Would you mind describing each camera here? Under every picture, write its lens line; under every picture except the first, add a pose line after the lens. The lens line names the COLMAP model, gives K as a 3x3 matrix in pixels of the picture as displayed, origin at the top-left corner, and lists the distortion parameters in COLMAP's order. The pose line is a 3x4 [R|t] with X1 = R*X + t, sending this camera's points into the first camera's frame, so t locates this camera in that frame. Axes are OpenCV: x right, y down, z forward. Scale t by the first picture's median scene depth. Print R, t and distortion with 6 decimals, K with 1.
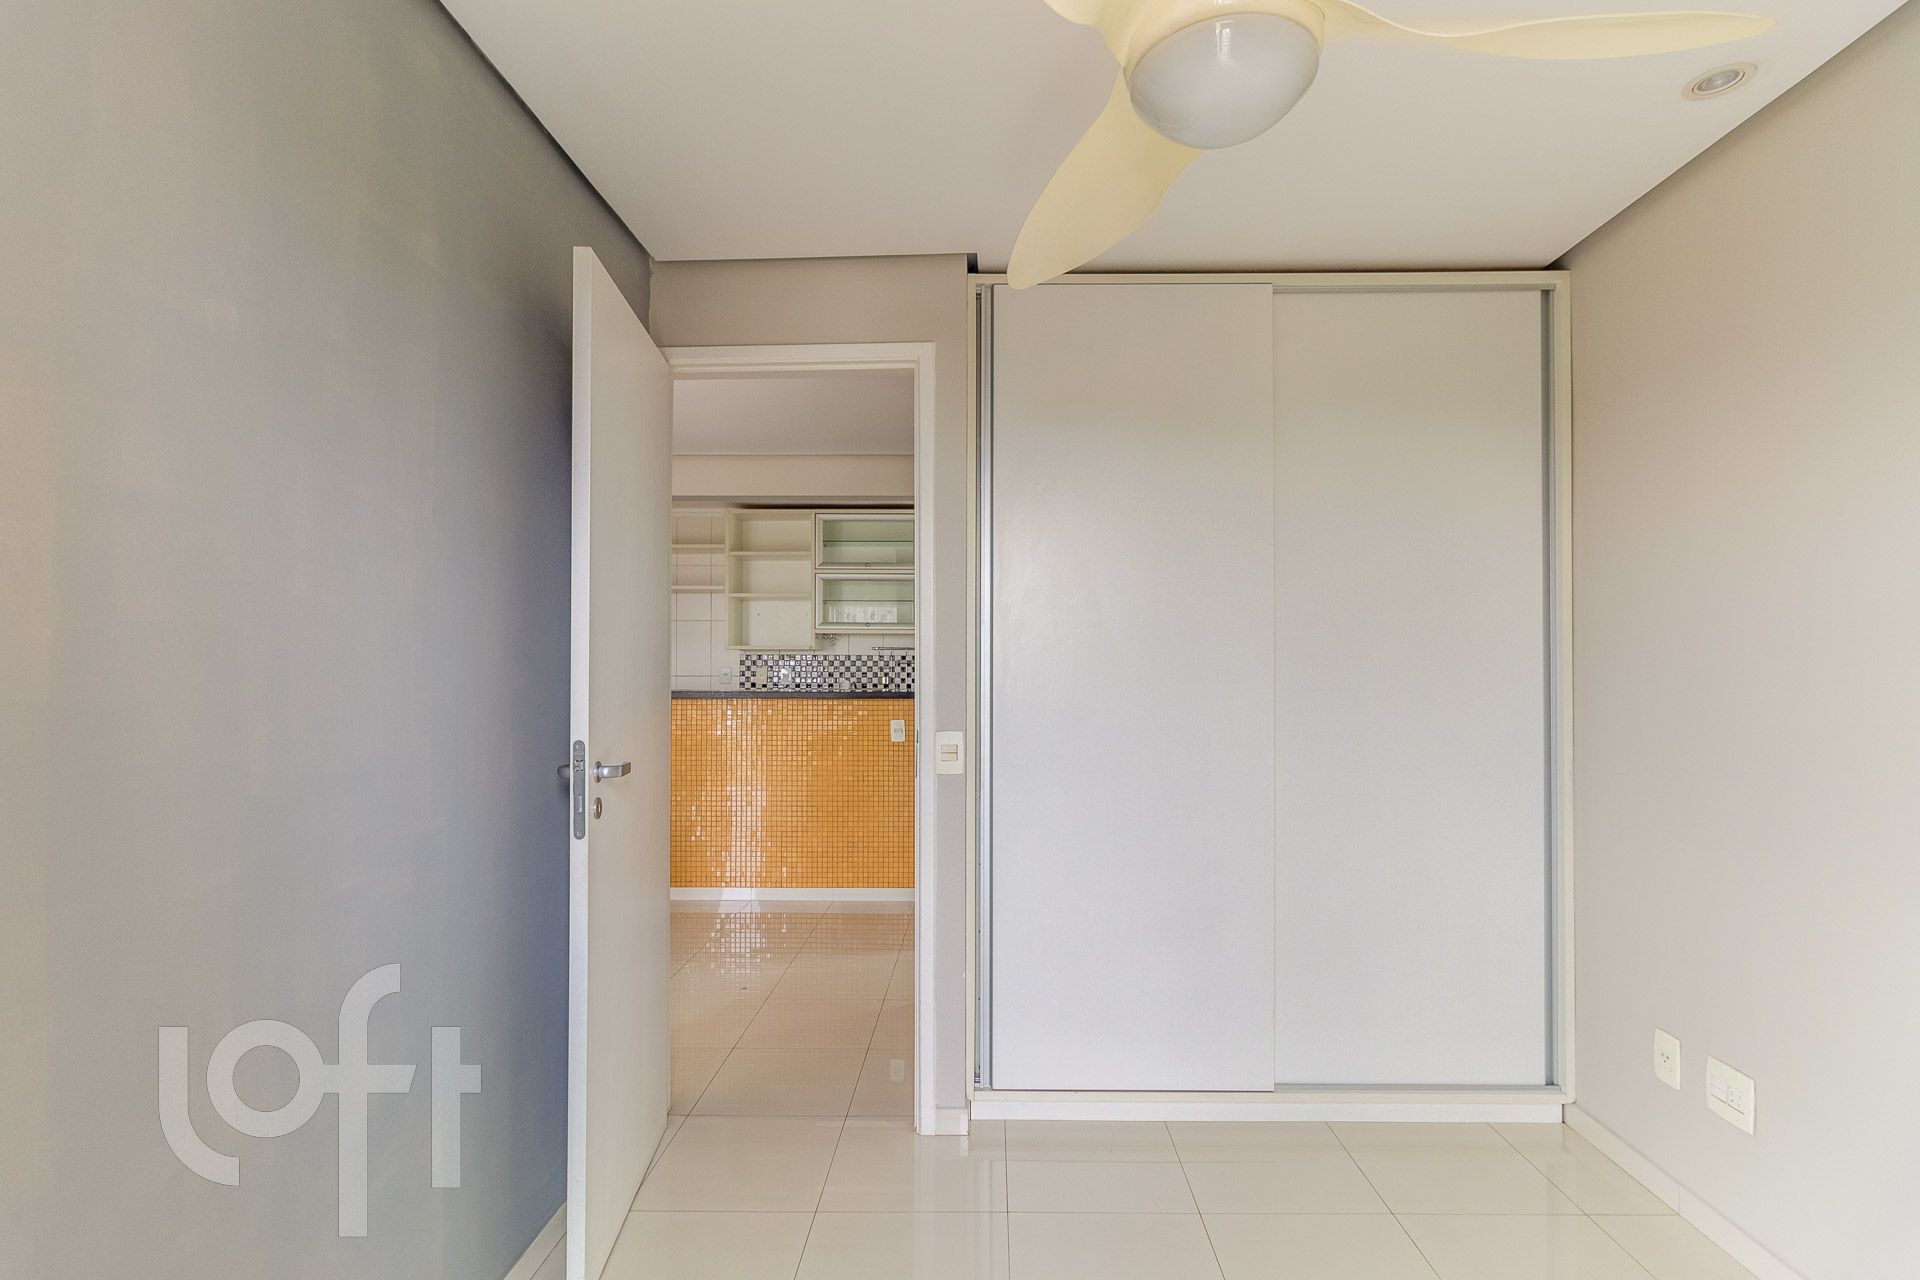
lens RADIAL K [[892.7, 0, 960.0], [0, 892.7, 640.0], [0, 0, 1]] dist [0.000341, 0.000022]
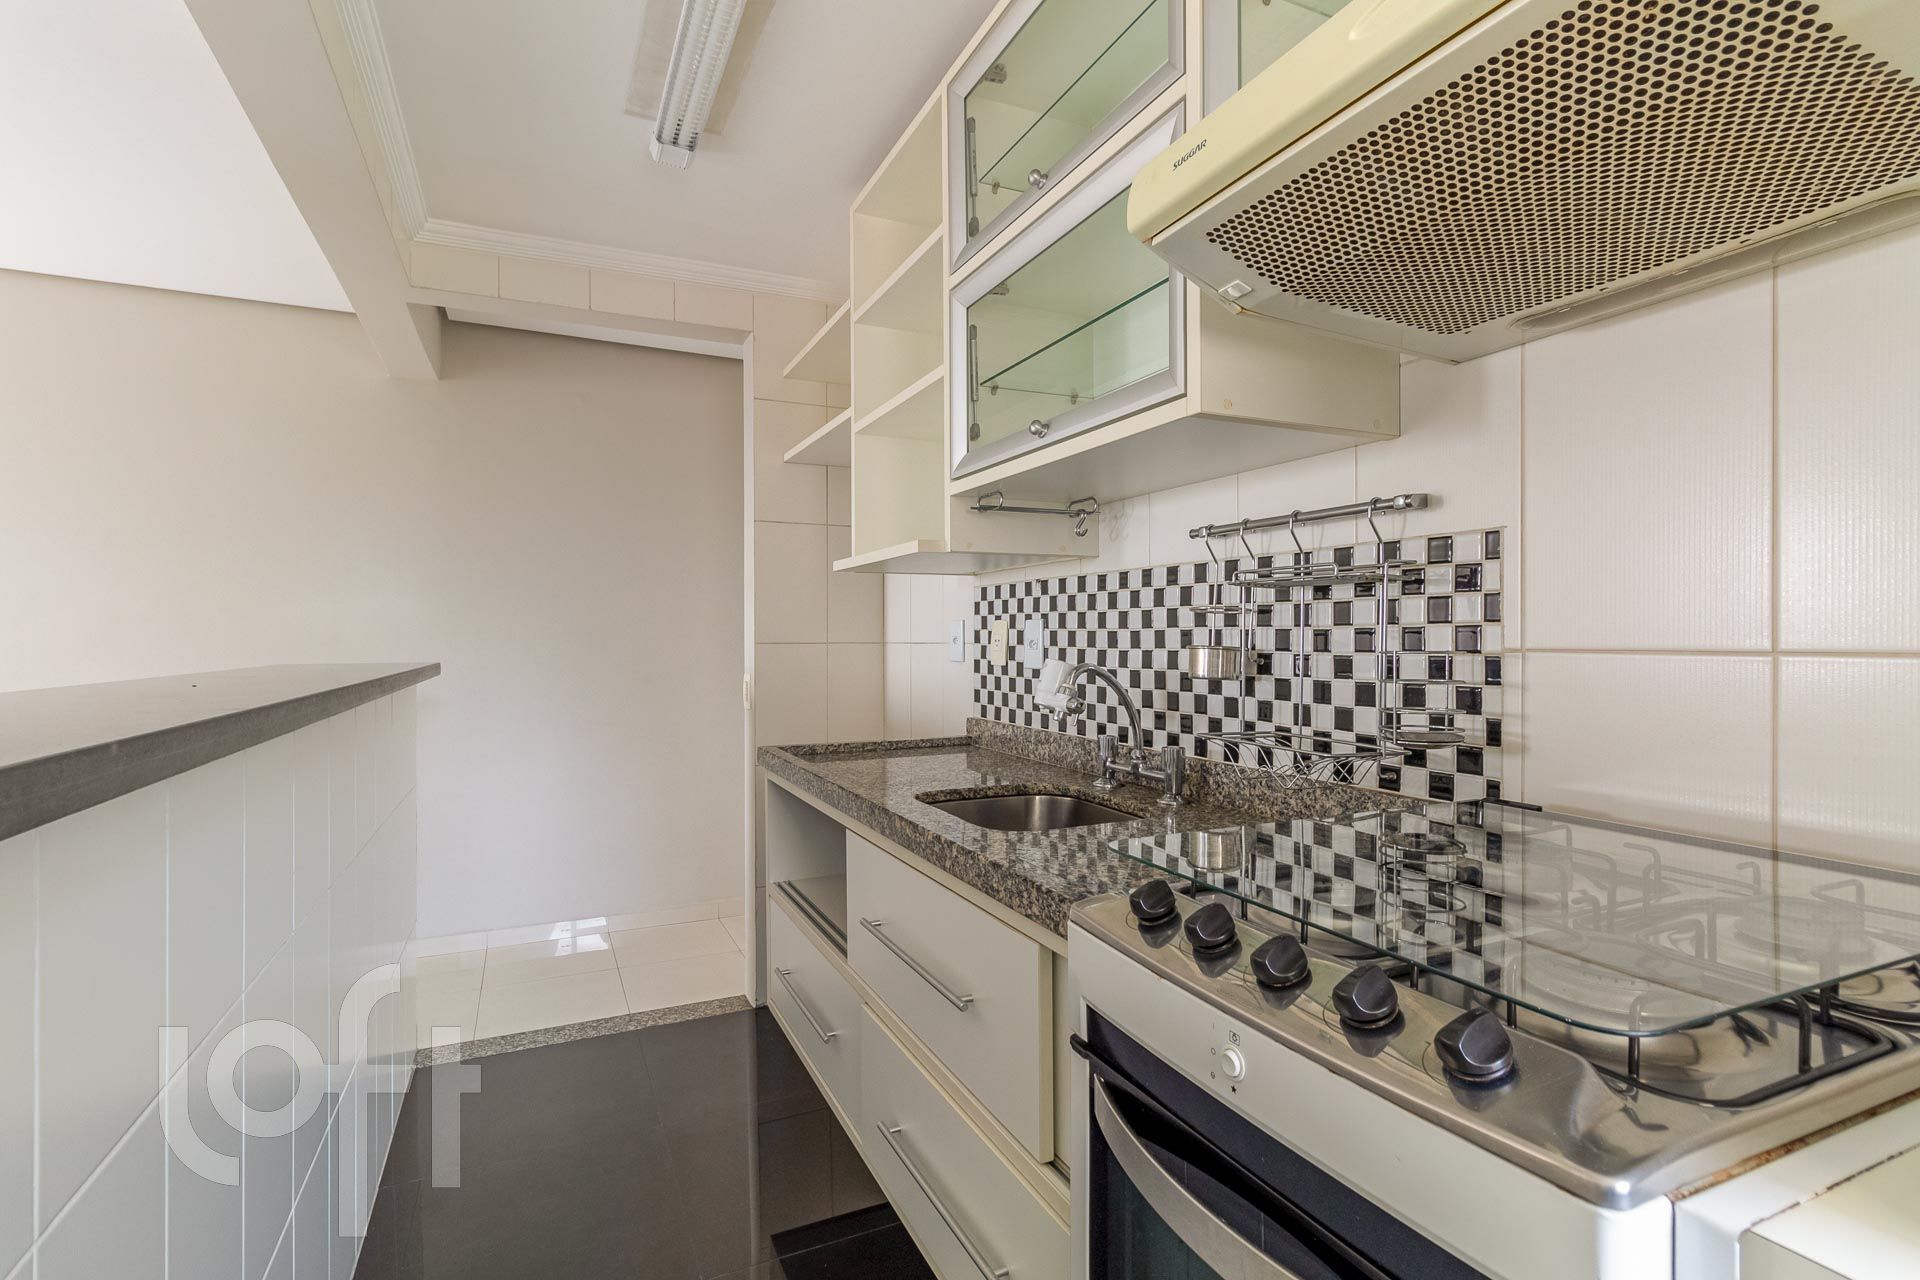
lens RADIAL K [[892.7, 0, 960.0], [0, 892.7, 640.0], [0, 0, 1]] dist [0.000341, 0.000022]
pose [[0.433870, 0.000682, -0.900975, 0.099380], [0.006335, 0.999973, 0.003808, 0.037554], [0.900953, -0.007360, 0.433854, 0.826799]]
